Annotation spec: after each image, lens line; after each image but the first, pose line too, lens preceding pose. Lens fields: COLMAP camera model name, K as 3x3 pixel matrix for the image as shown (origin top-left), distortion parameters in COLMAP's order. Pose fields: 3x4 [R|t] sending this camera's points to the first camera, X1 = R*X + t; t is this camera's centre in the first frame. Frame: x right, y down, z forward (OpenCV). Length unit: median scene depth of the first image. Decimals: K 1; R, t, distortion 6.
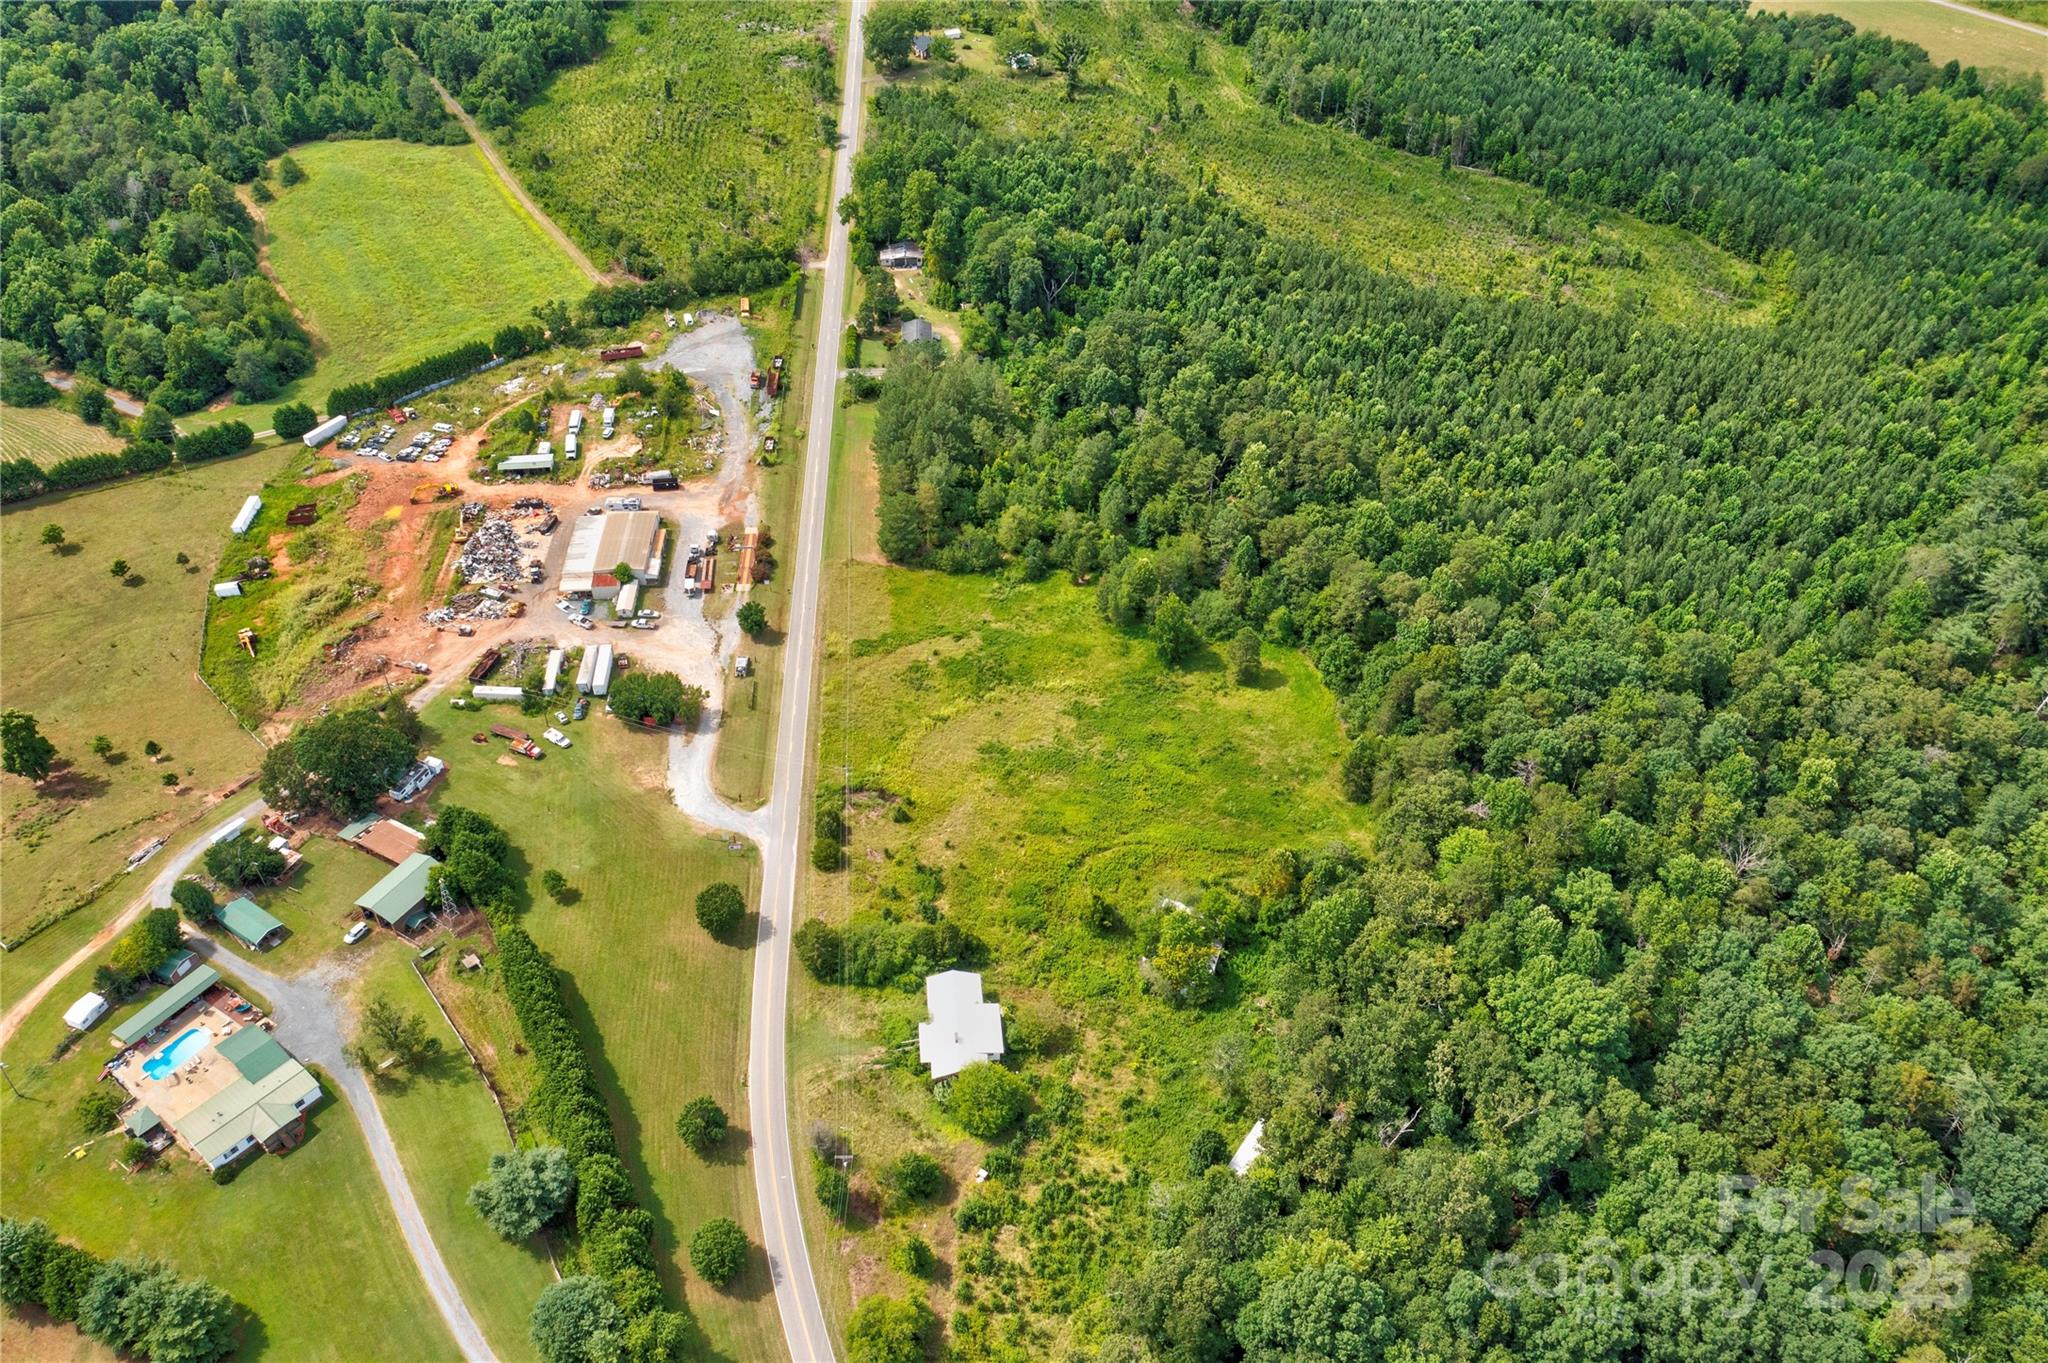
lens RADIAL K [[1636.9, 0, 1024.0], [0, 1636.9, 681.5], [0, 0, 1]] dist [-0.028554, 0.120438]
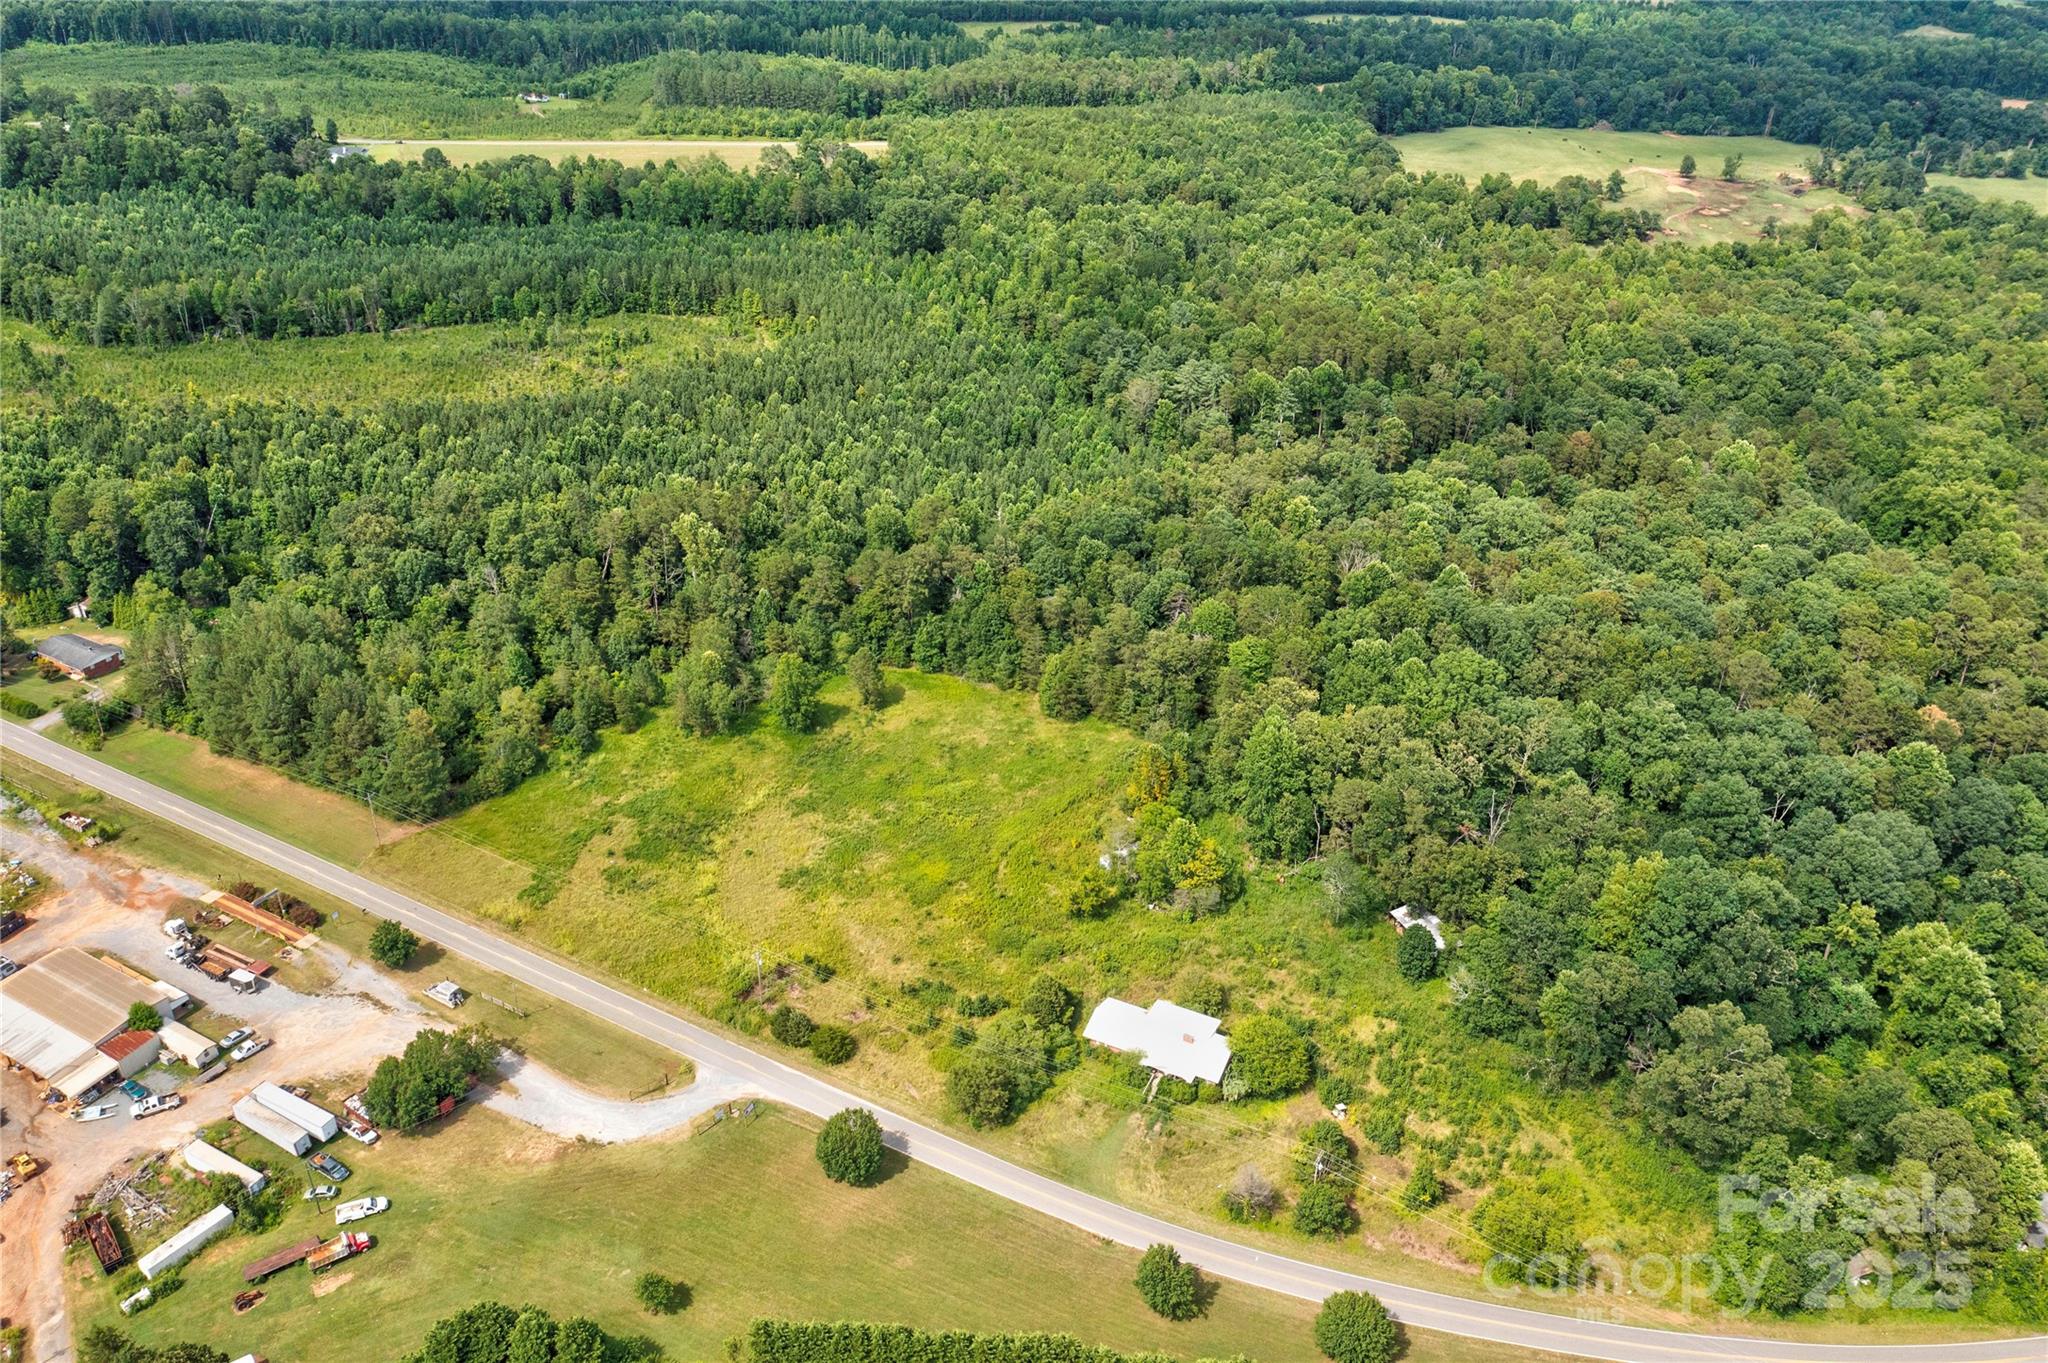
lens RADIAL K [[1580.4, 0, 1024.0], [0, 1580.4, 681.5], [0, 0, 1]] dist [0.003806, 0.008018]
pose [[0.524903, -0.420544, 0.740013, -0.494070], [0.537499, 0.837905, 0.094919, -0.053585], [-0.659979, 0.347933, 0.665861, 0.338897]]
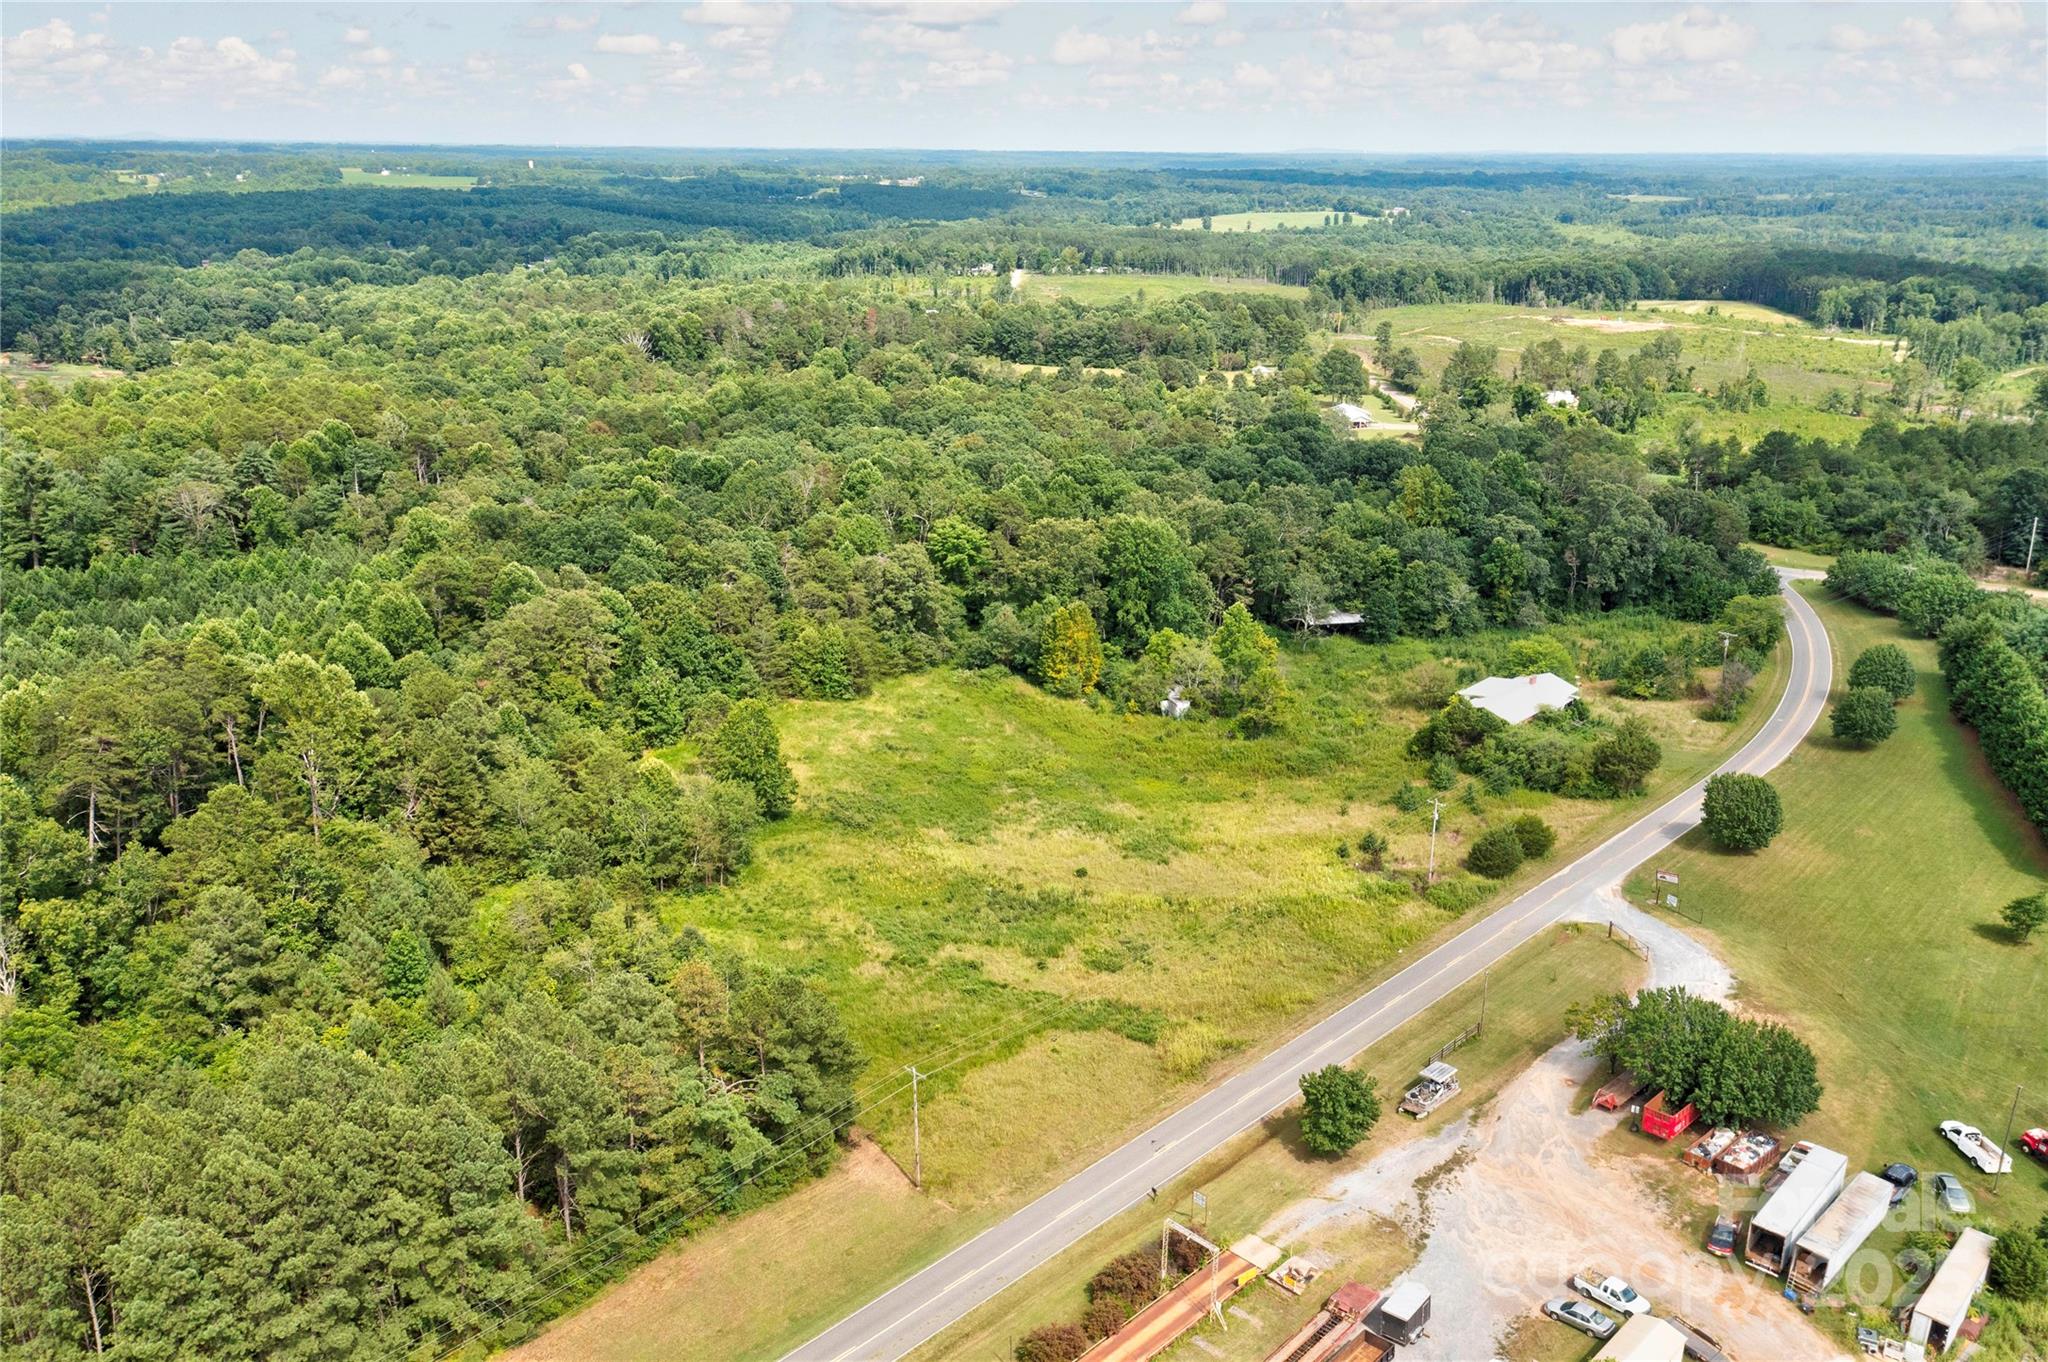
lens RADIAL K [[1580.4, 0, 1024.0], [0, 1580.4, 681.0], [0, 0, 1]] dist [0.003806, 0.008018]
pose [[-0.680112, -0.231821, 0.695491, -0.353123], [0.468787, 0.591859, 0.655699, -0.371707], [-0.563638, 0.771985, -0.293856, 1.103539]]
